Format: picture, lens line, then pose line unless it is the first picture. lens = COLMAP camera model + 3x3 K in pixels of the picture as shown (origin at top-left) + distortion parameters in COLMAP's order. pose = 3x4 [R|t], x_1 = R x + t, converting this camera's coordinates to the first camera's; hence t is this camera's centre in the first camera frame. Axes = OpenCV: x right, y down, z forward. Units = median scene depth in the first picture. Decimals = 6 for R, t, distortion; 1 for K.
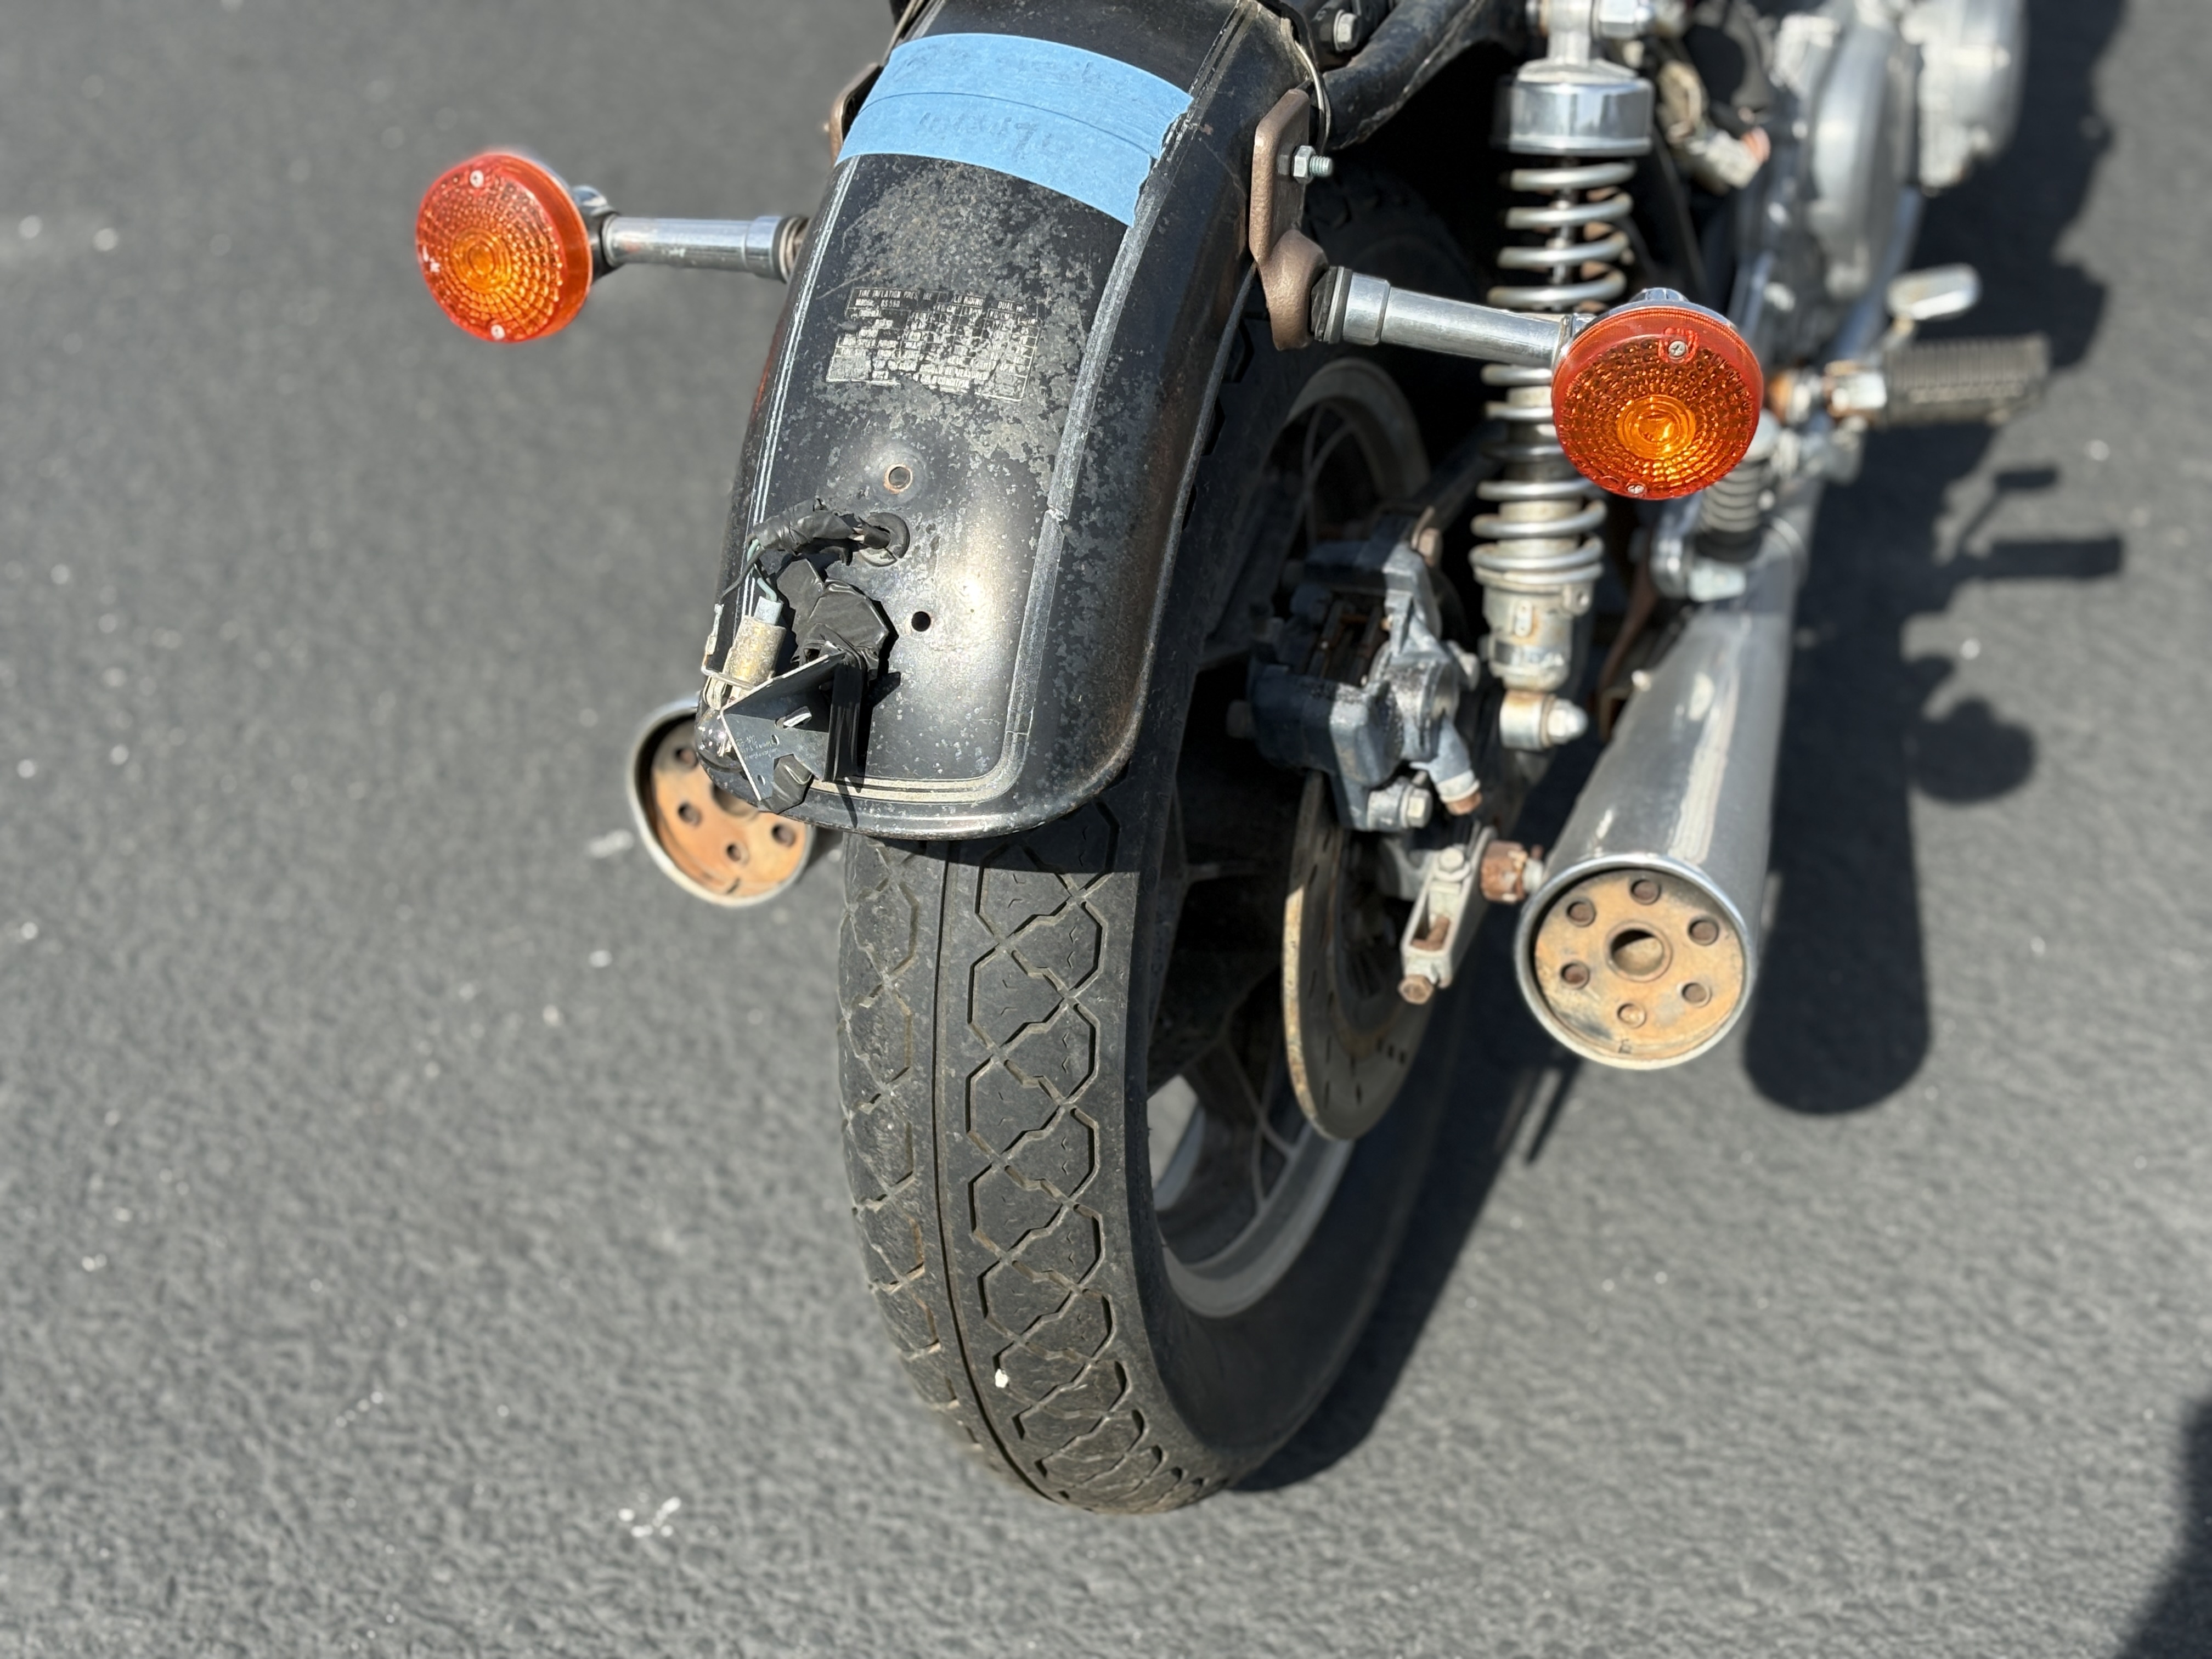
lens RADIAL K [[3380.1, 0, 1148.0], [0, 3380.1, 833.1], [0, 0, 1]] dist [0.245639, -0.976292]
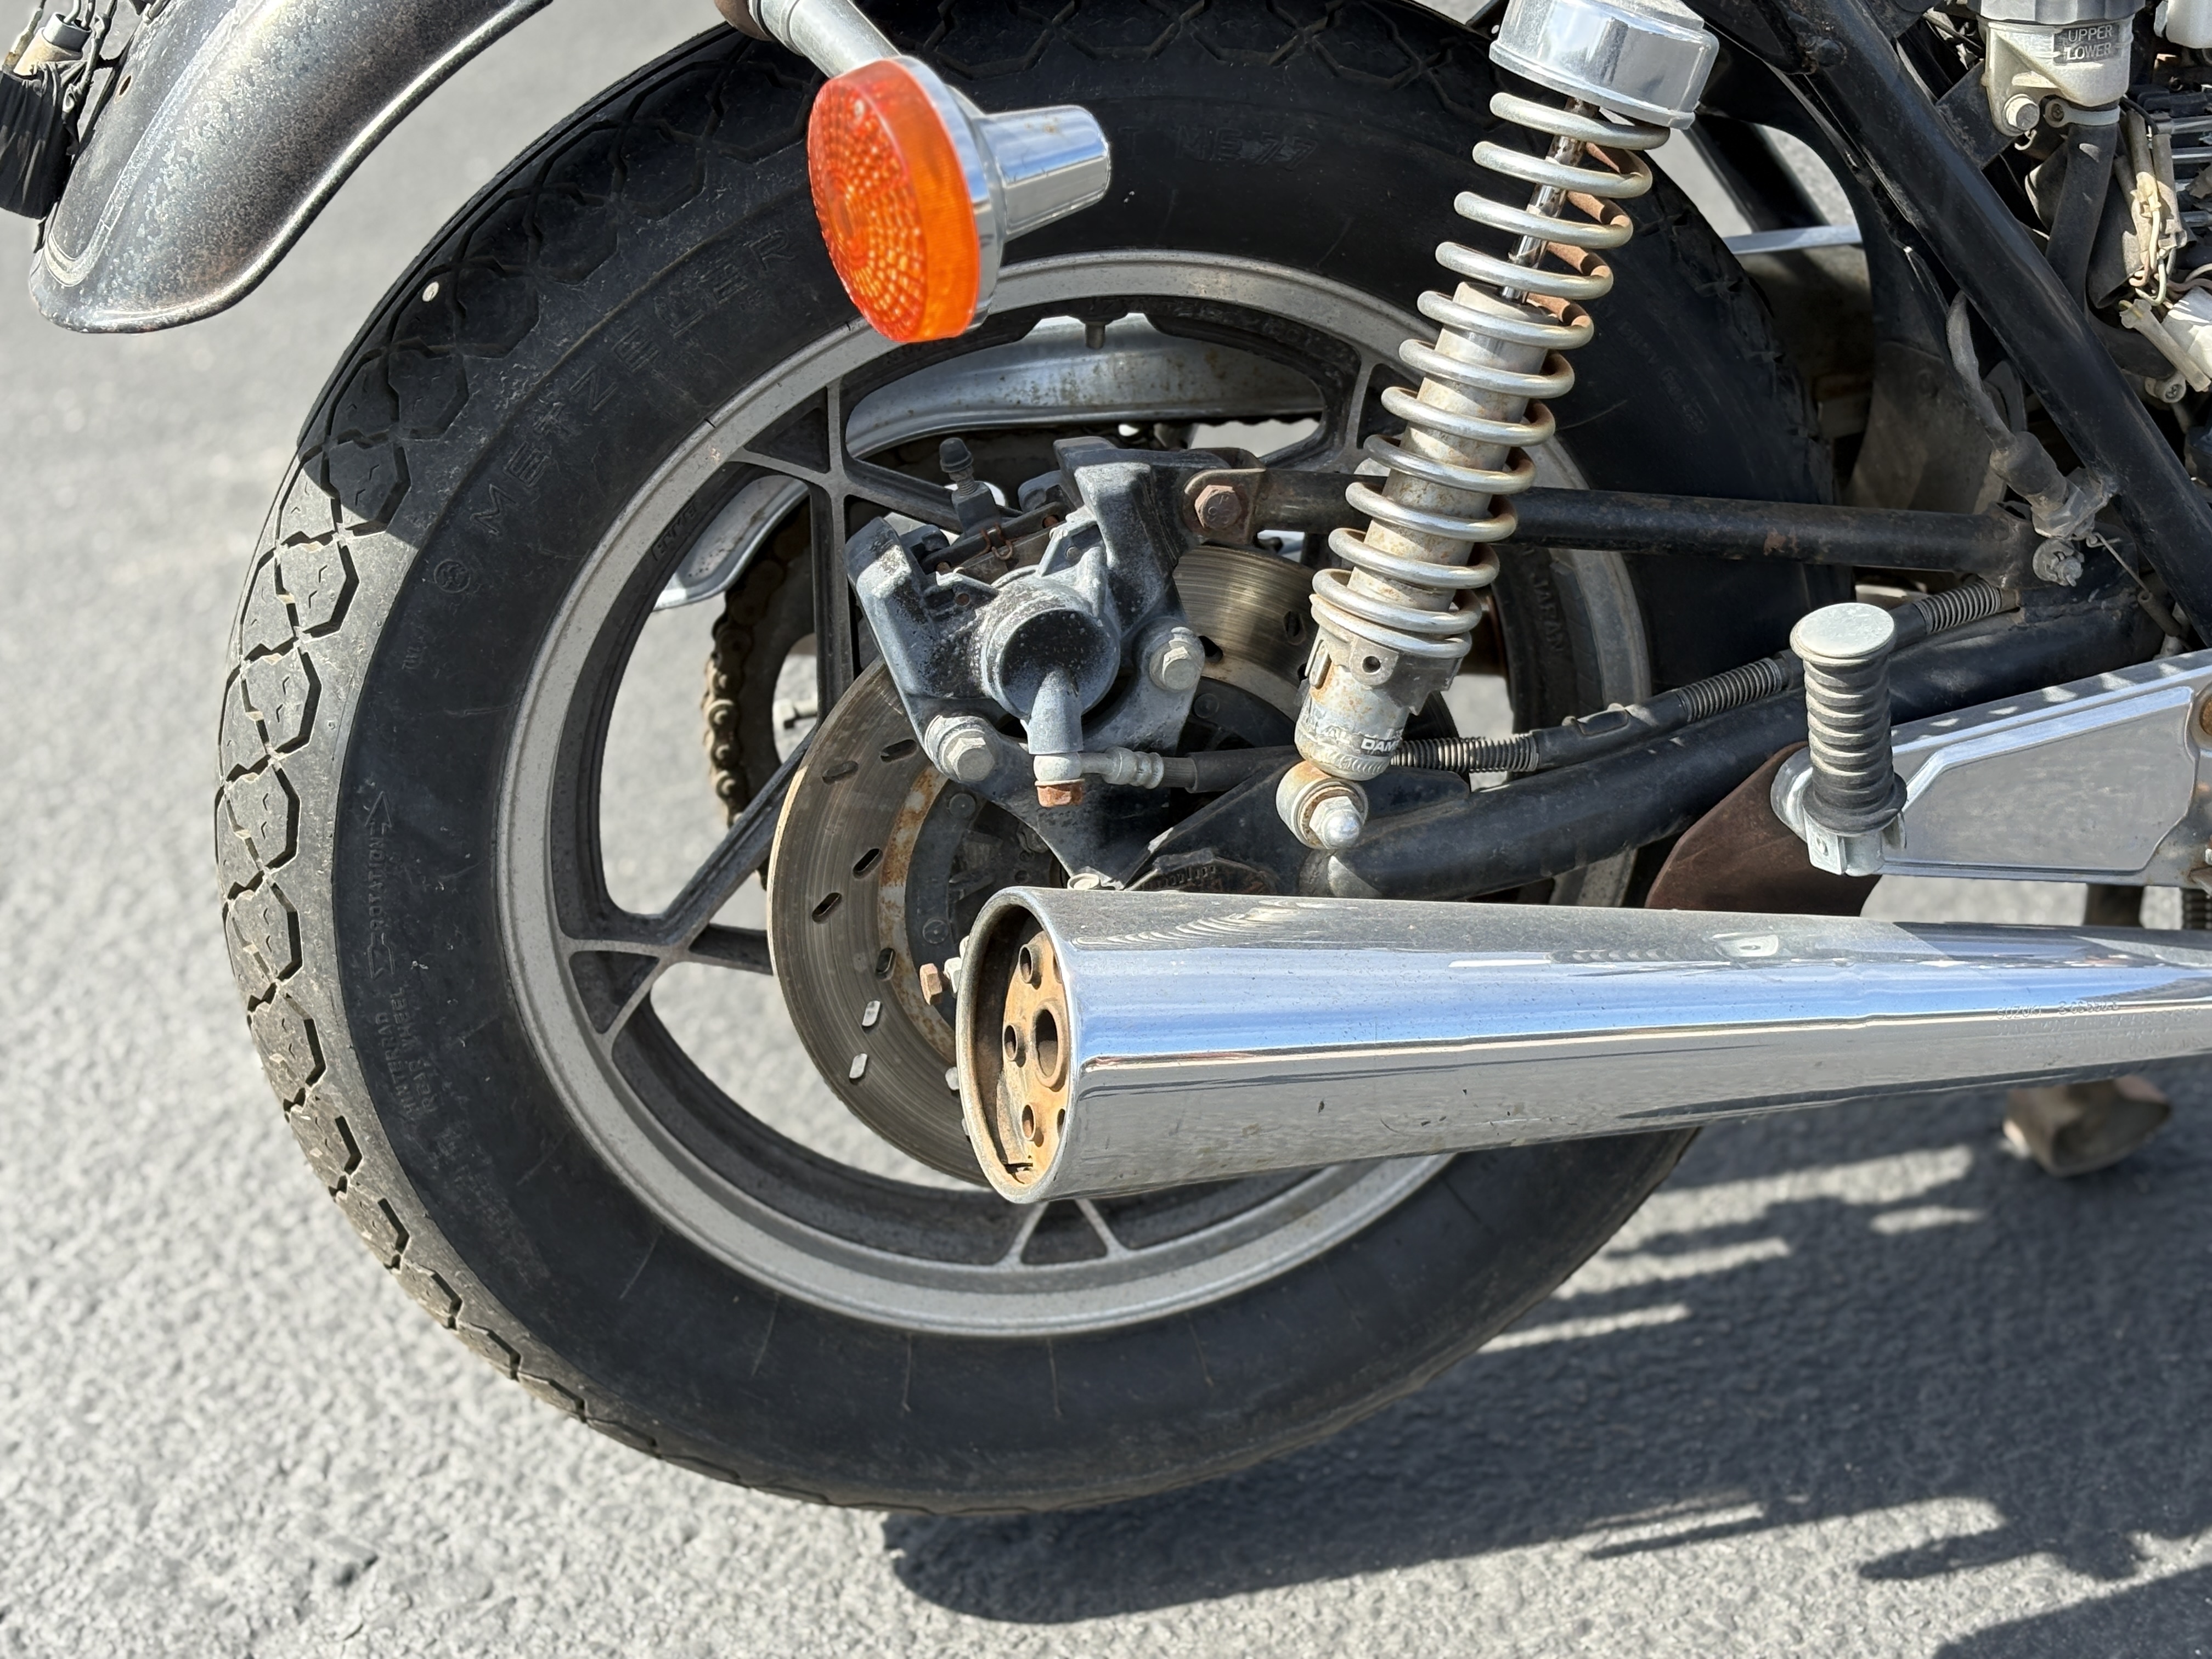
lens RADIAL K [[3385.5, 0, 1106.0], [0, 3385.5, 829.5], [0, 0, 1]] dist [0.294939, -1.234595]
pose [[0.585035, 0.421642, -0.692786, 0.651118], [-0.482223, 0.867672, 0.120858, -0.103464], [0.652070, 0.263371, 0.710944, 0.458887]]
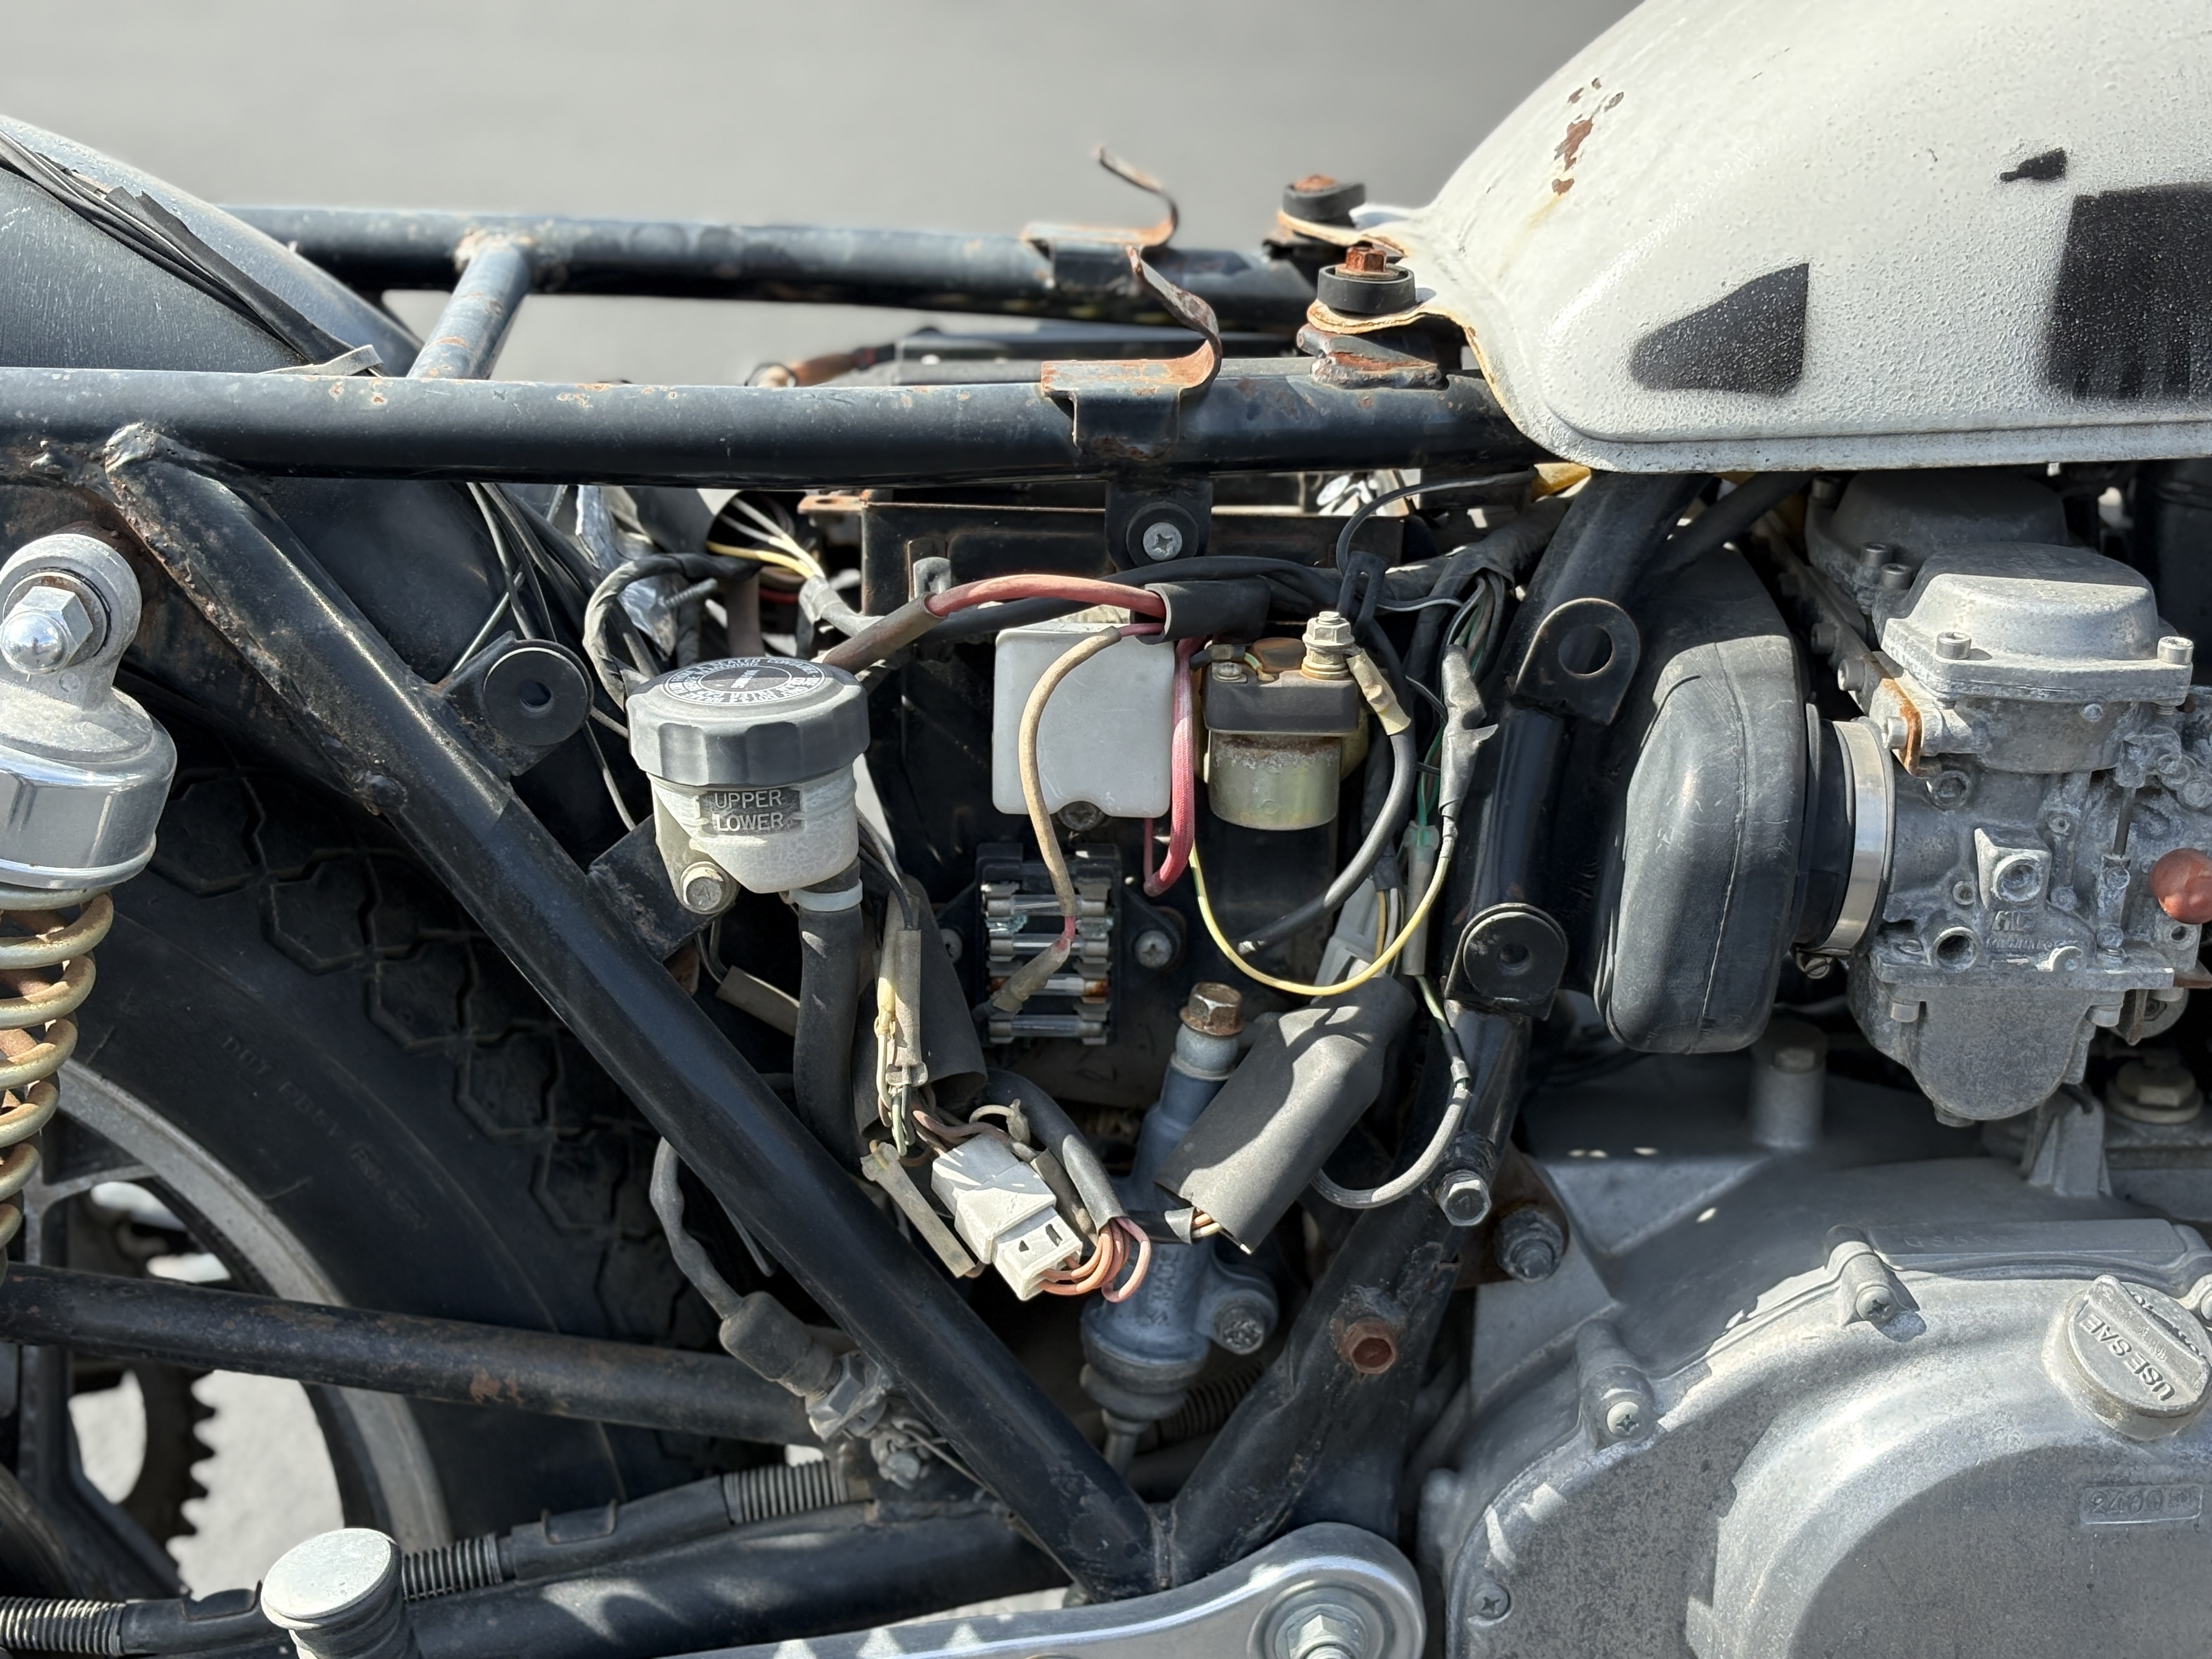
lens RADIAL K [[3380.1, 0, 1148.0], [0, 3380.1, 833.1], [0, 0, 1]] dist [0.245639, -0.976292]
pose [[0.387535, 0.412100, -0.824615, 0.658913], [-0.549253, 0.821627, 0.152480, -0.389650], [0.740363, 0.393831, 0.544756, 0.853307]]
